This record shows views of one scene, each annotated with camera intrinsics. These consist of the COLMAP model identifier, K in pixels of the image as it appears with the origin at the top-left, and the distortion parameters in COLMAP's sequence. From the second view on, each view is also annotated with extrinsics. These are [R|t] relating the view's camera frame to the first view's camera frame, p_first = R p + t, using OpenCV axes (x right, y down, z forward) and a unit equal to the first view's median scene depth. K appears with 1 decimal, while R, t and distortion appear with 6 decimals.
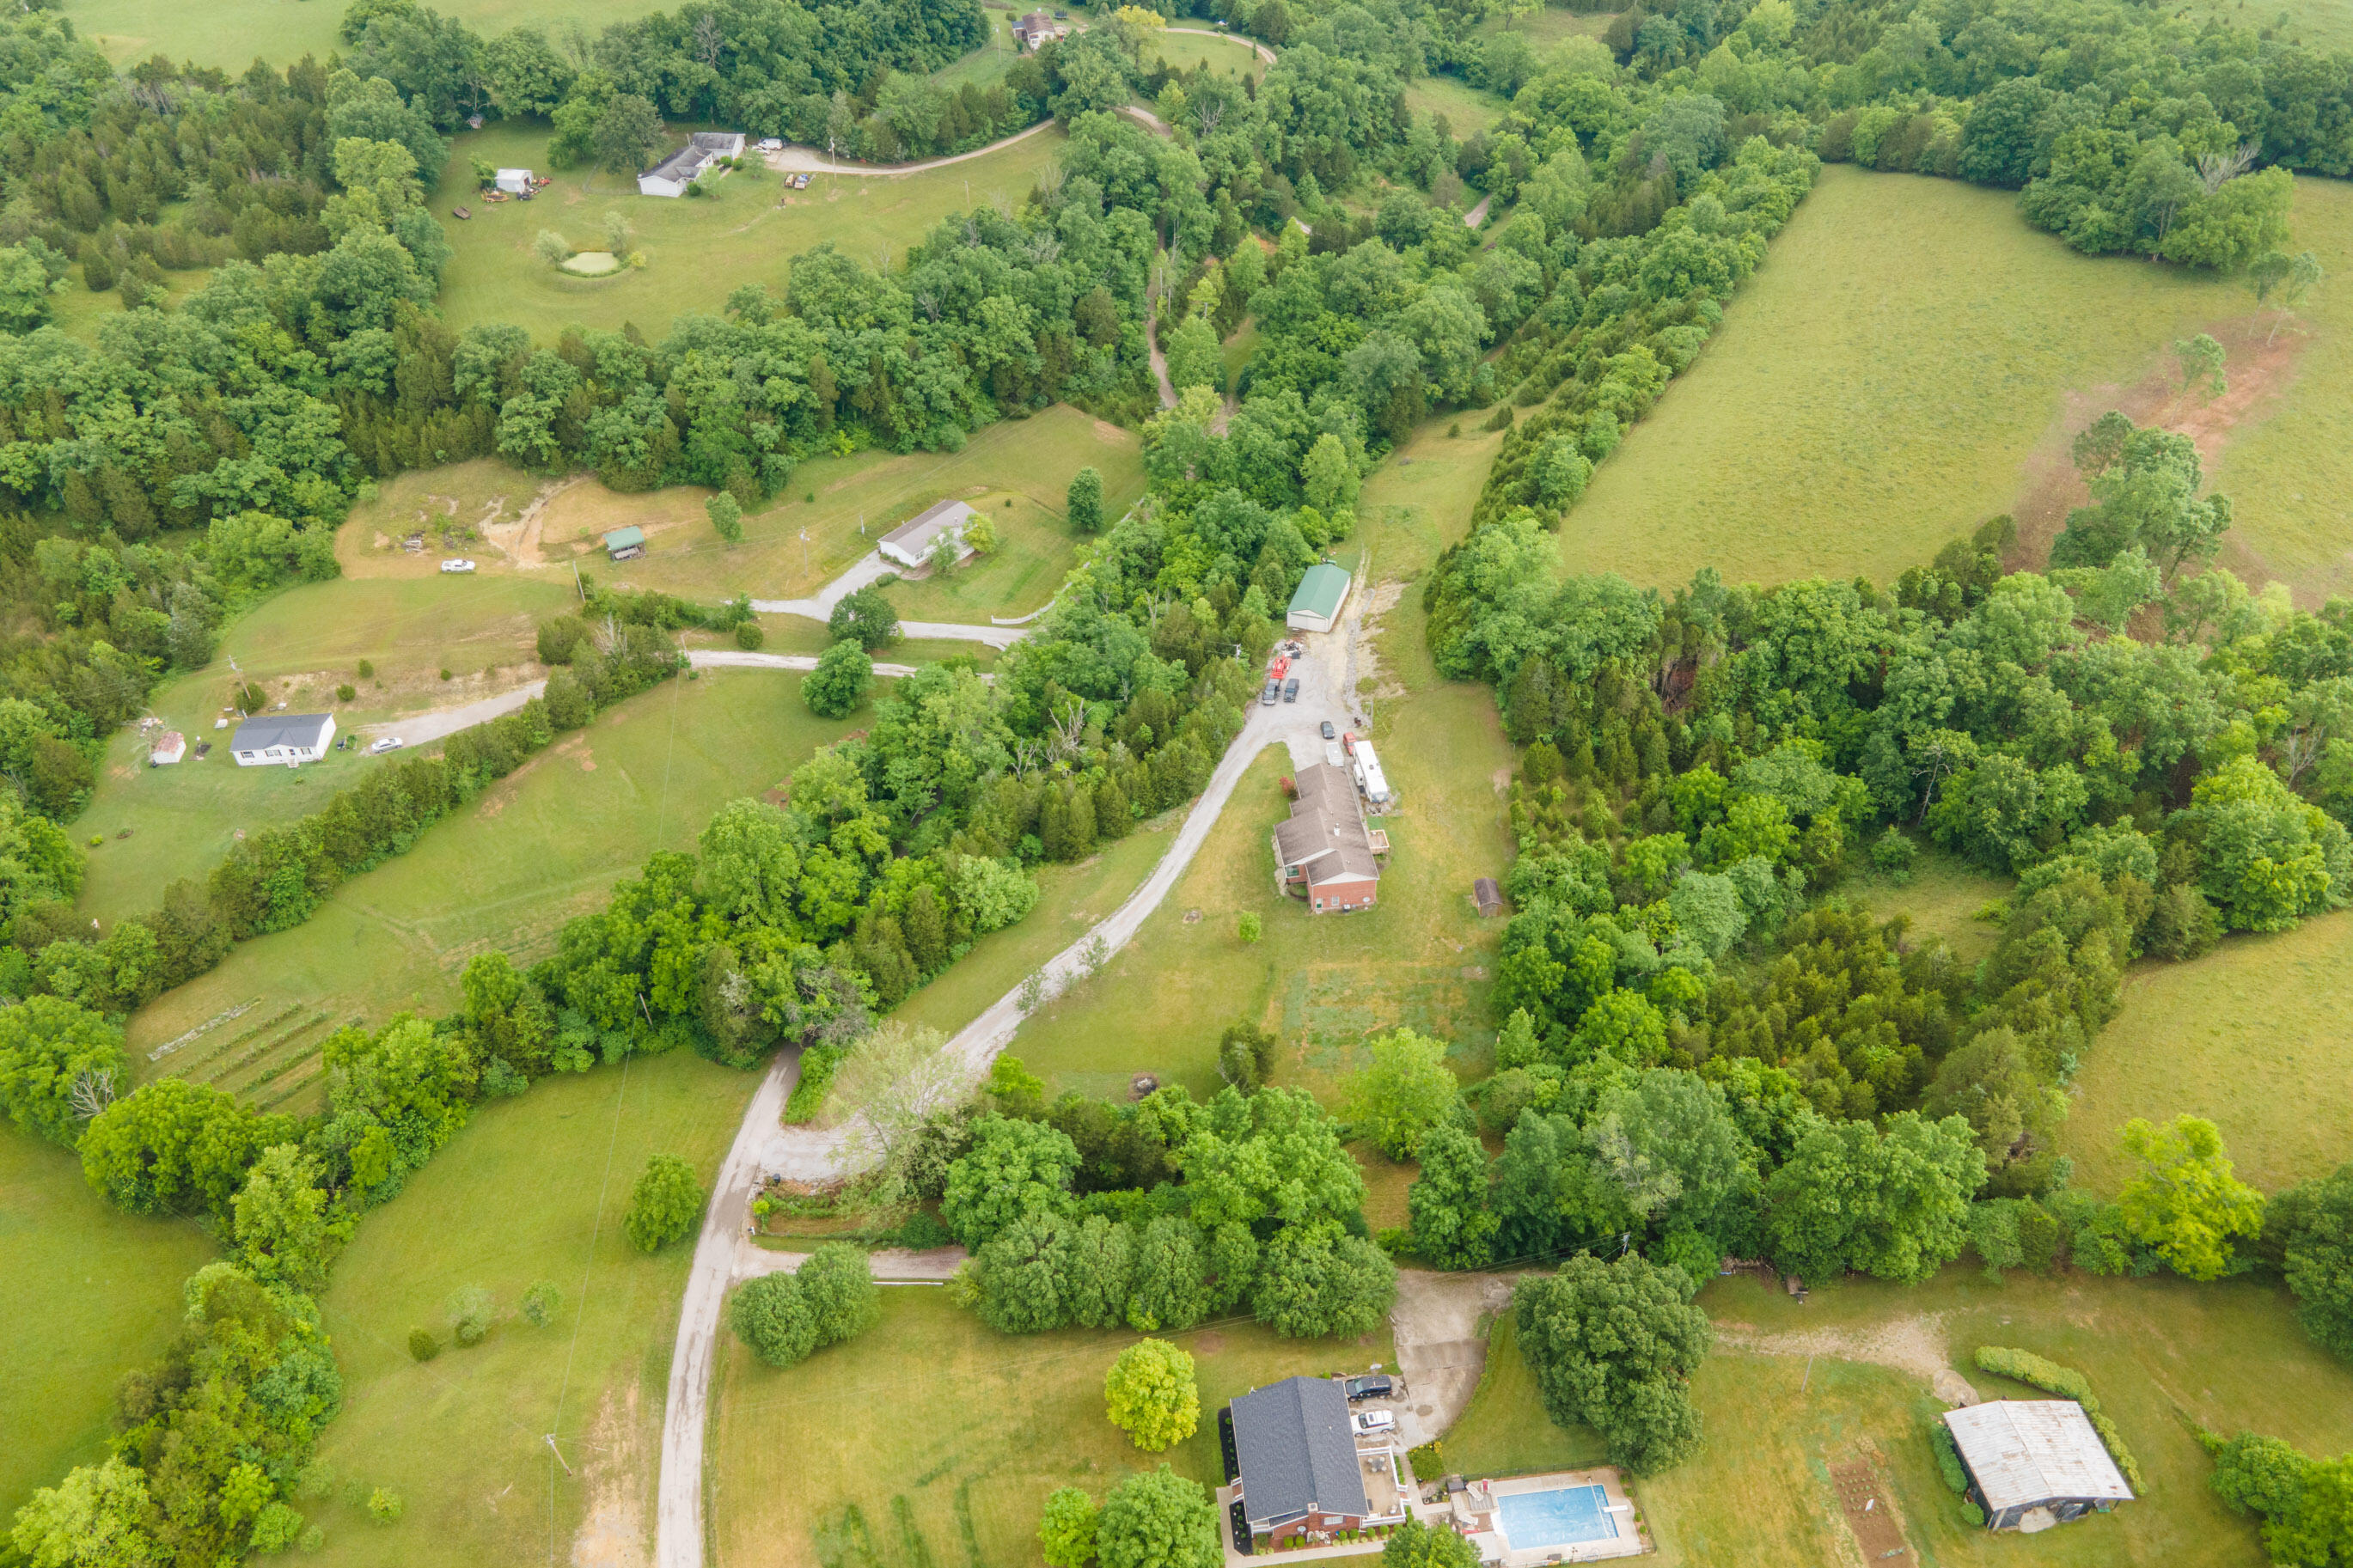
lens RADIAL K [[1686.7, 0, 1176.5], [0, 1686.7, 784.0], [0, 0, 1]] dist [0.040395, 0.001048]
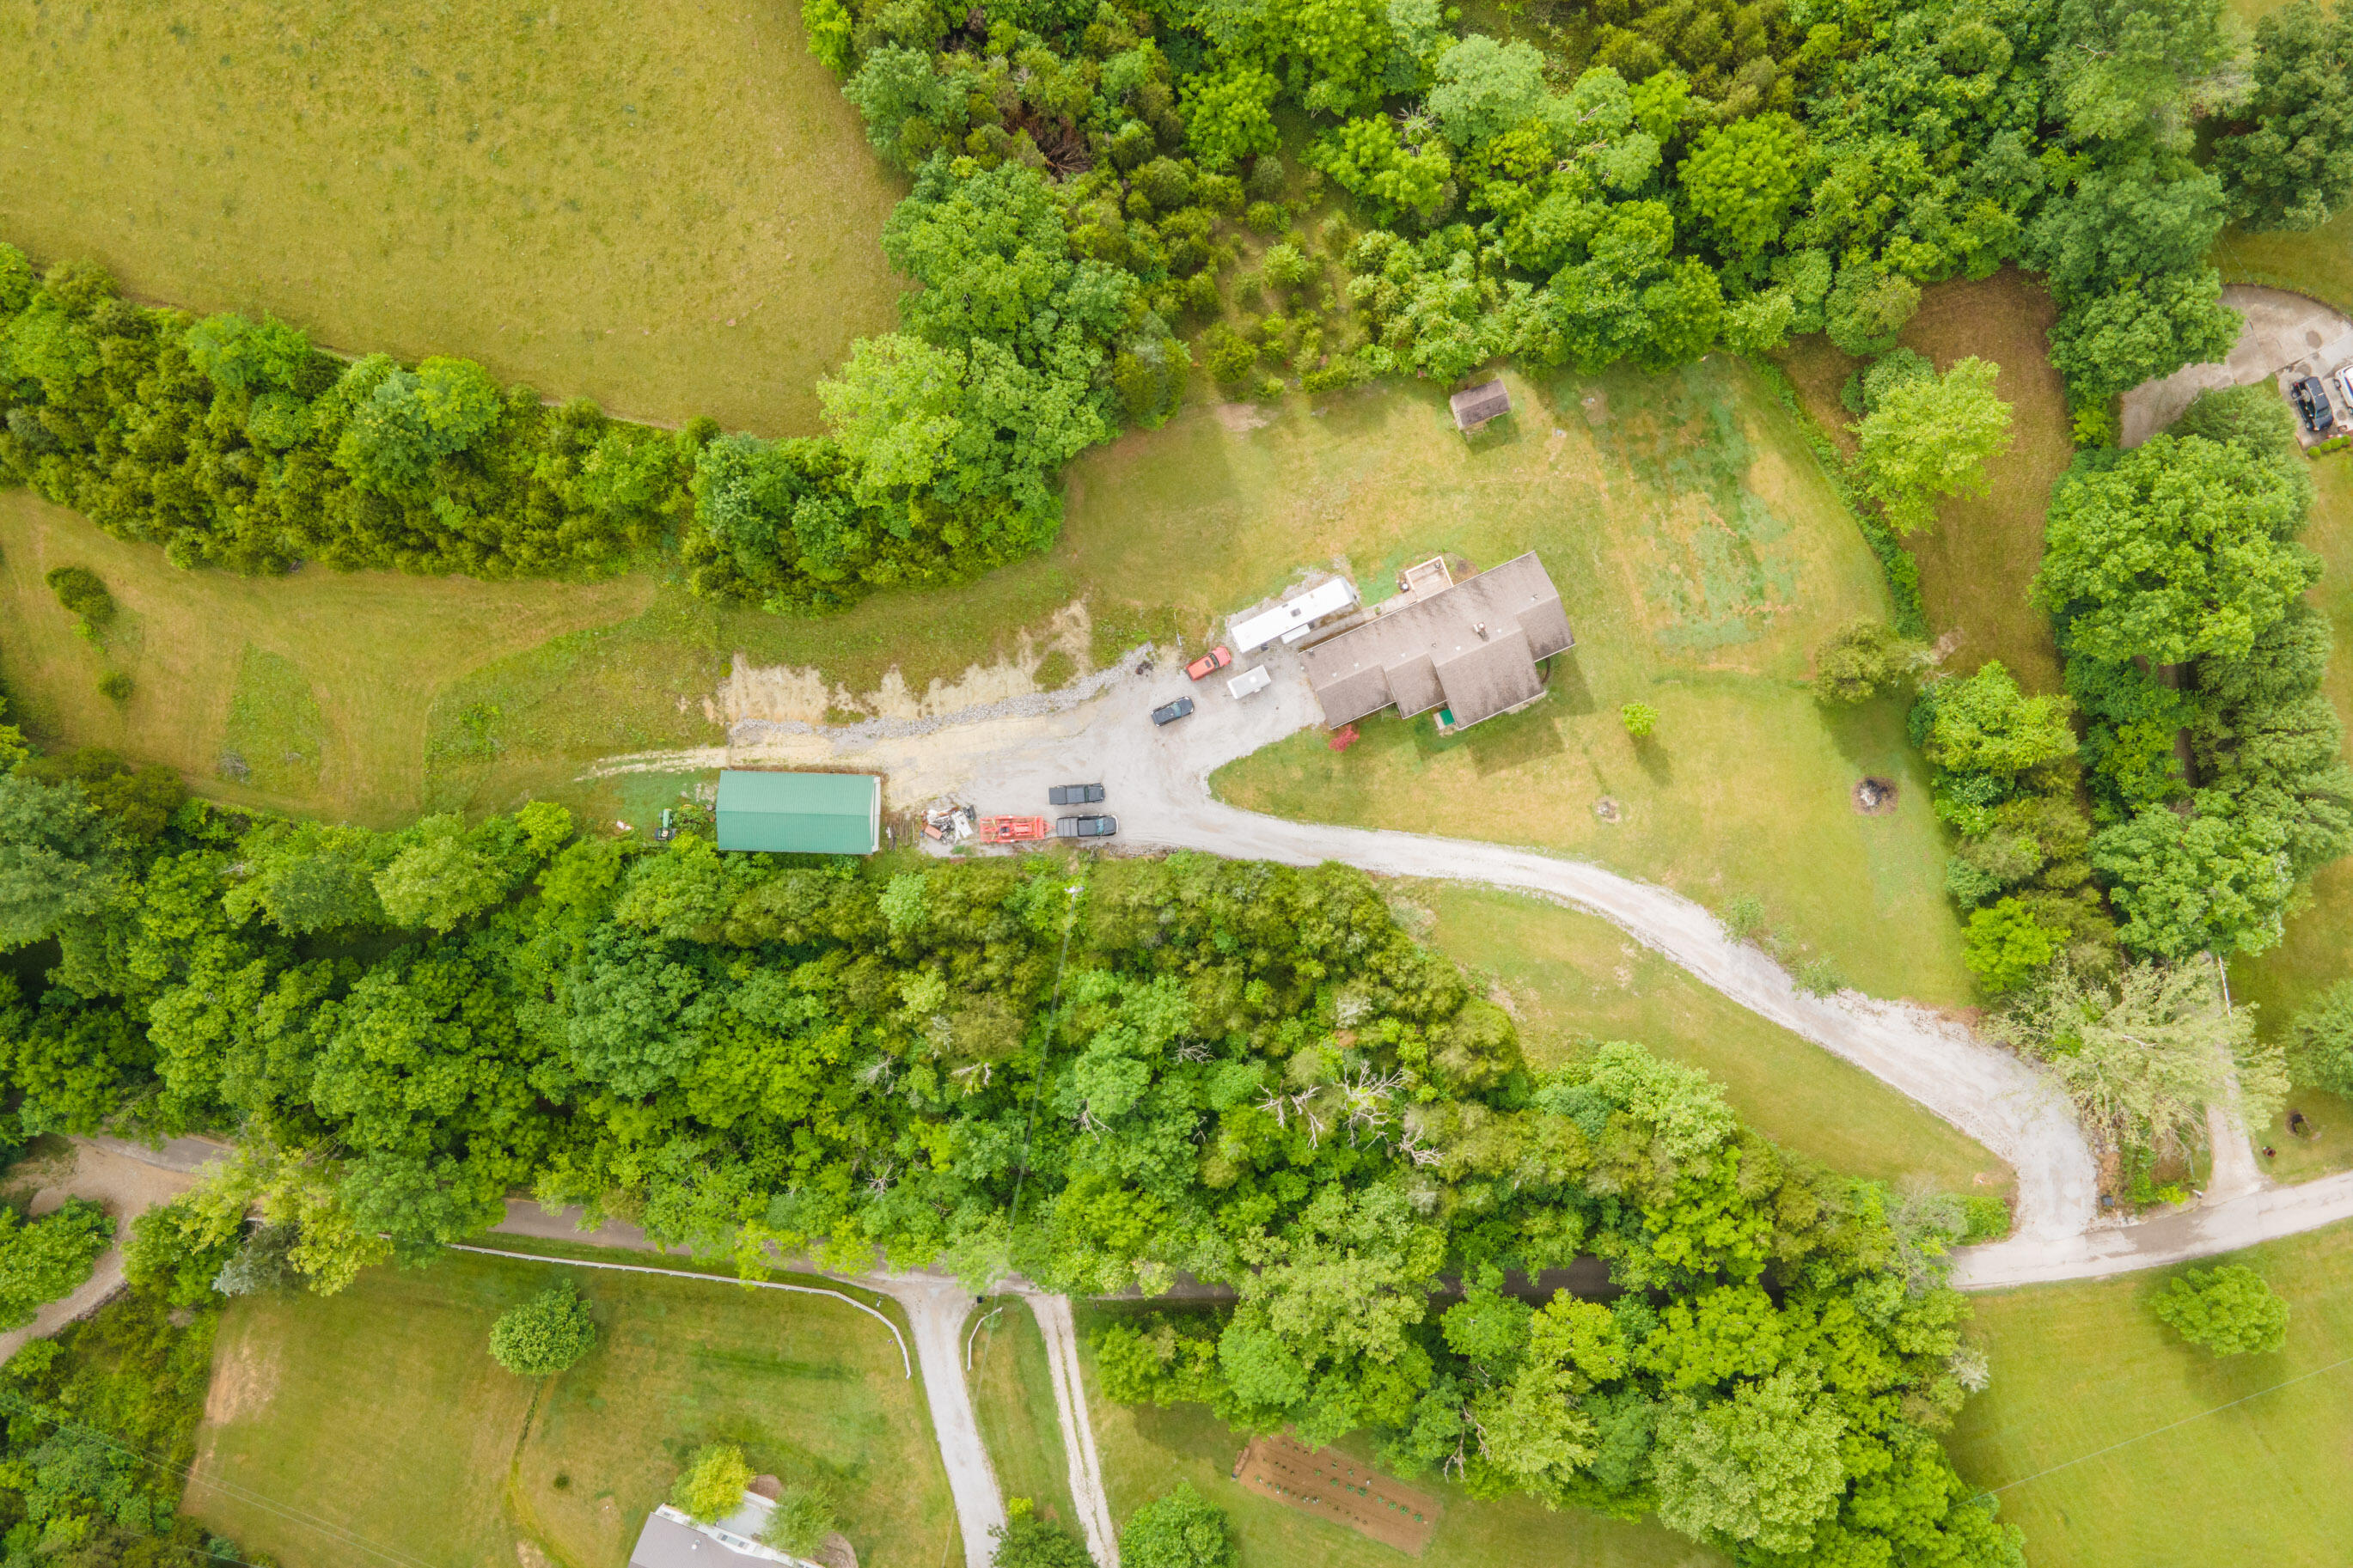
lens RADIAL K [[1686.7, 0, 1176.5], [0, 1686.7, 784.0], [0, 0, 1]] dist [0.040395, 0.001048]
pose [[-0.285604, -0.958312, -0.008272, 0.061855], [0.645364, -0.198703, 0.737579, -0.442165], [-0.708474, 0.205317, 0.675211, 0.529024]]
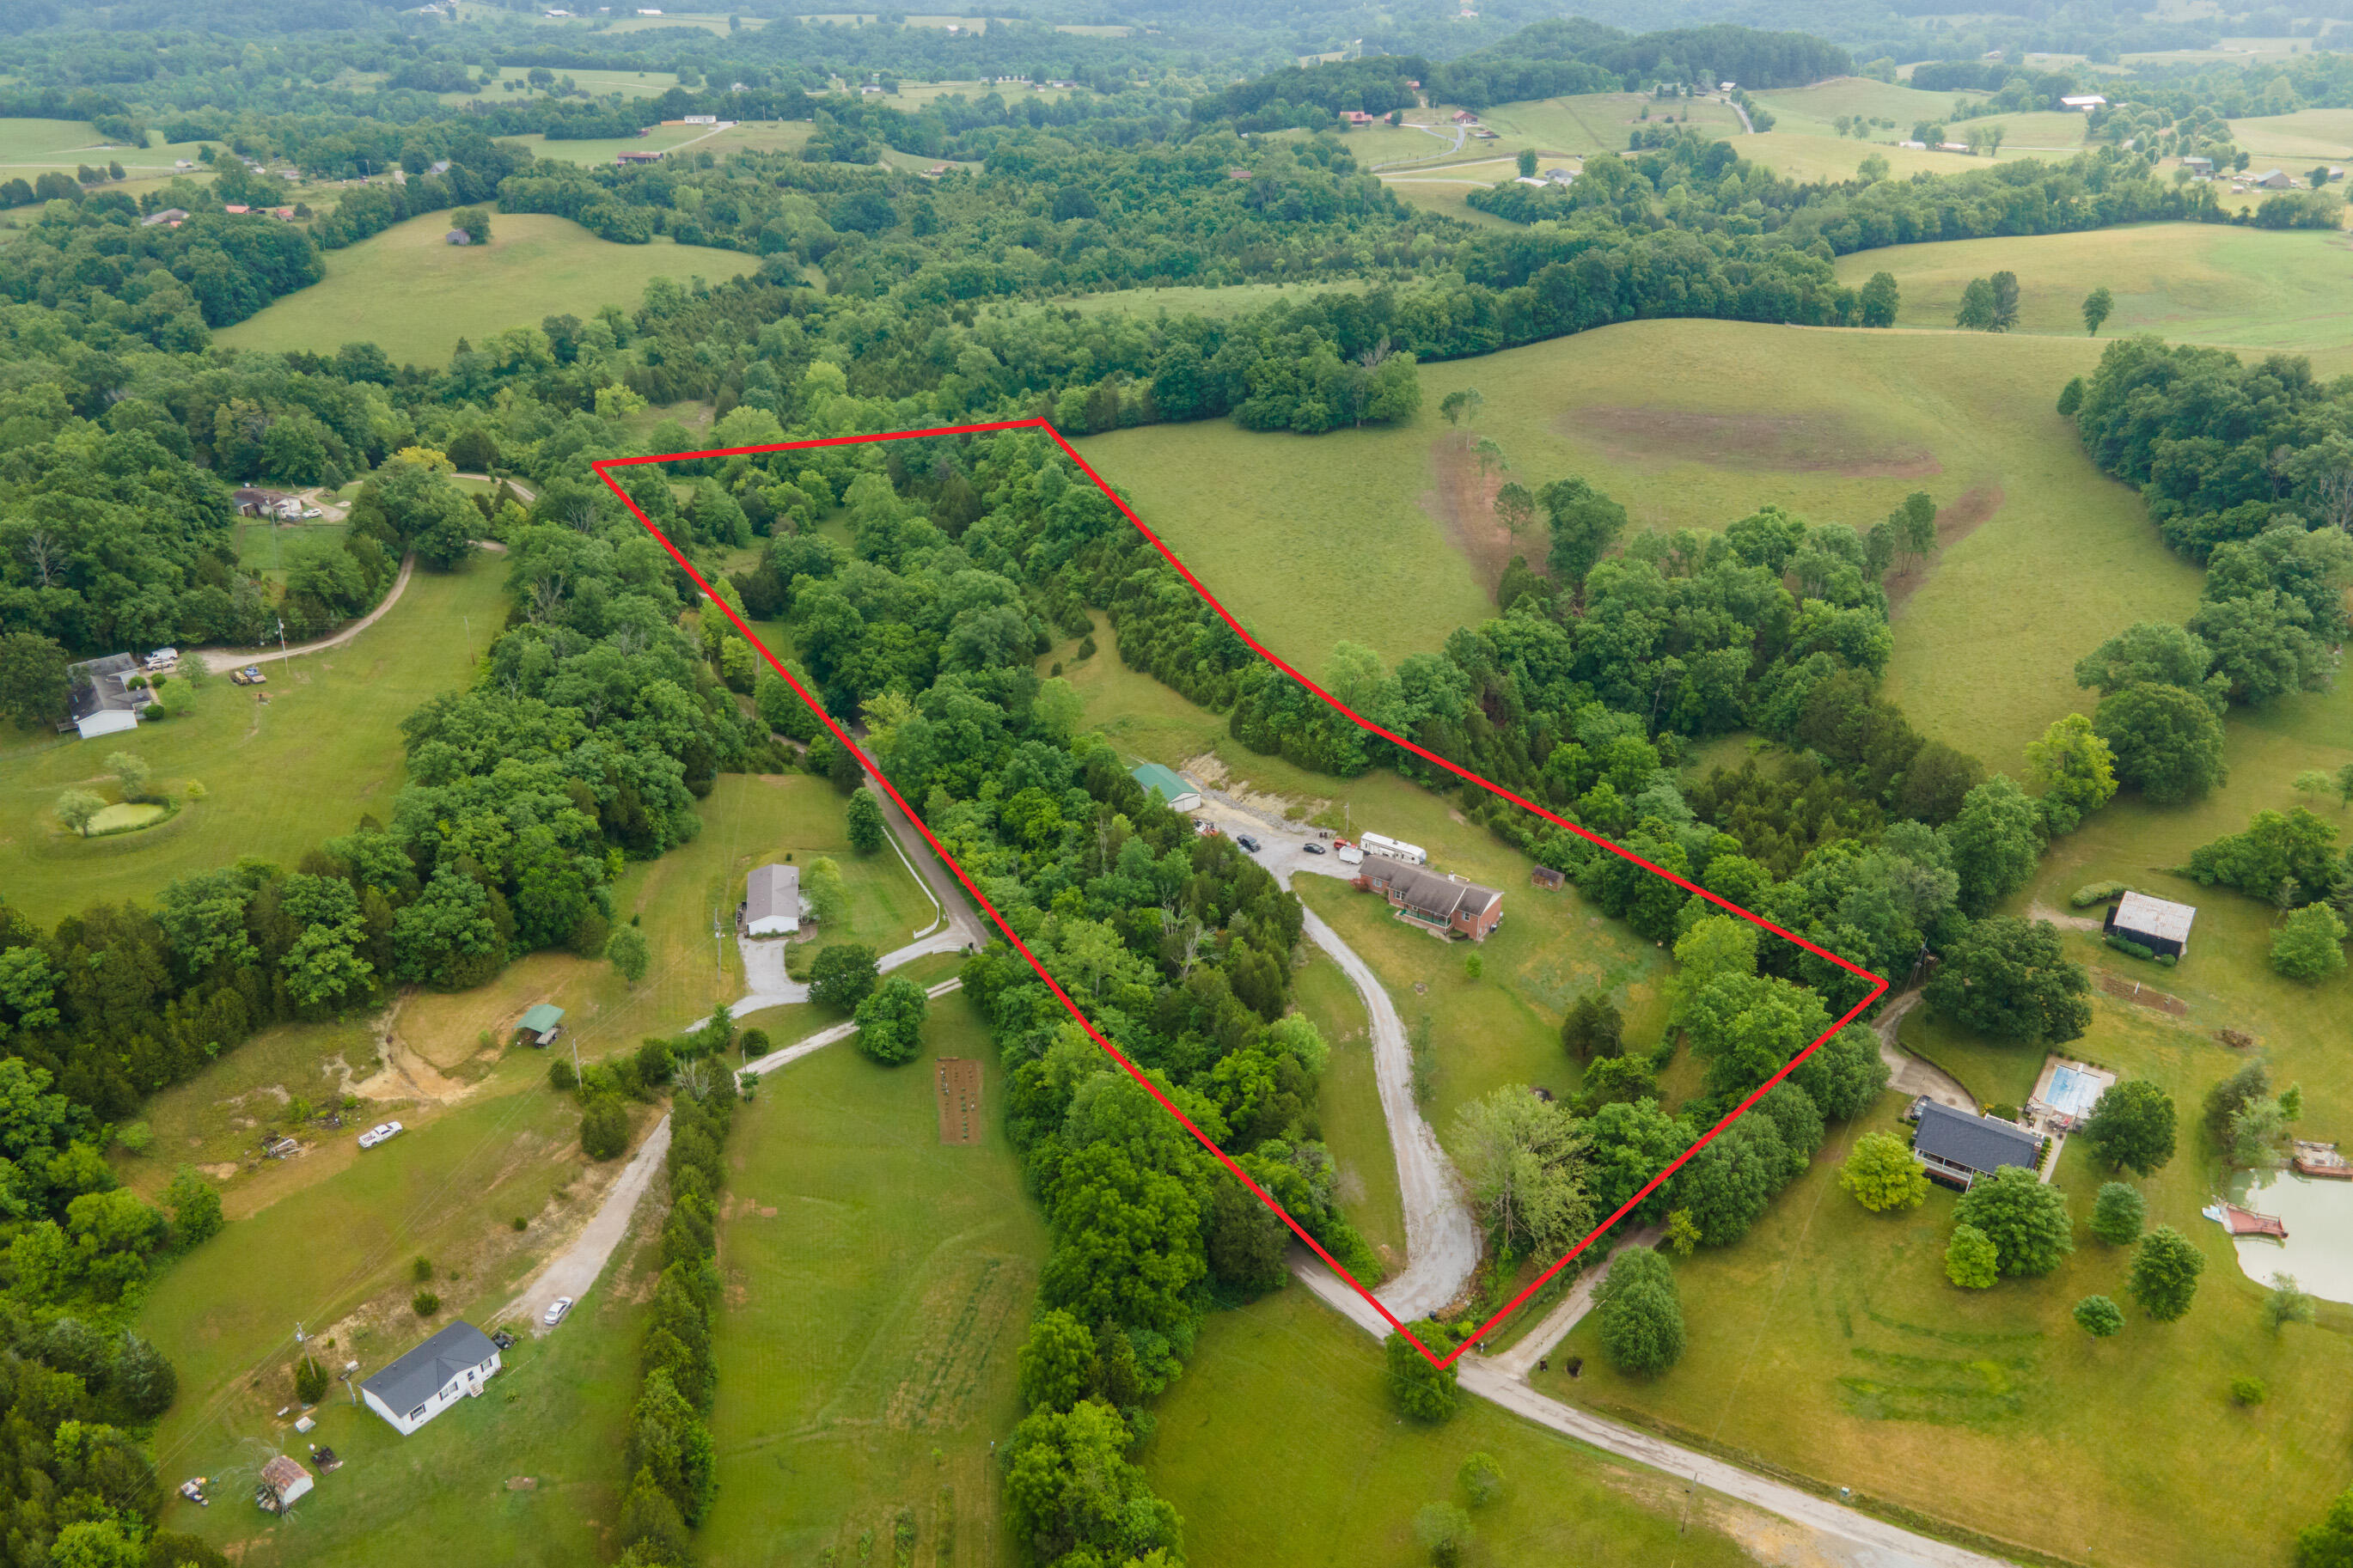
lens RADIAL K [[1735.8, 0, 1176.5], [0, 1735.8, 784.0], [0, 0, 1]] dist [0.058812, 0.000884]
pose [[0.660881, -0.330641, 0.673731, -0.689063], [0.486488, 0.872305, -0.049116, -0.052180], [-0.571459, 0.360222, 0.737343, 0.138937]]
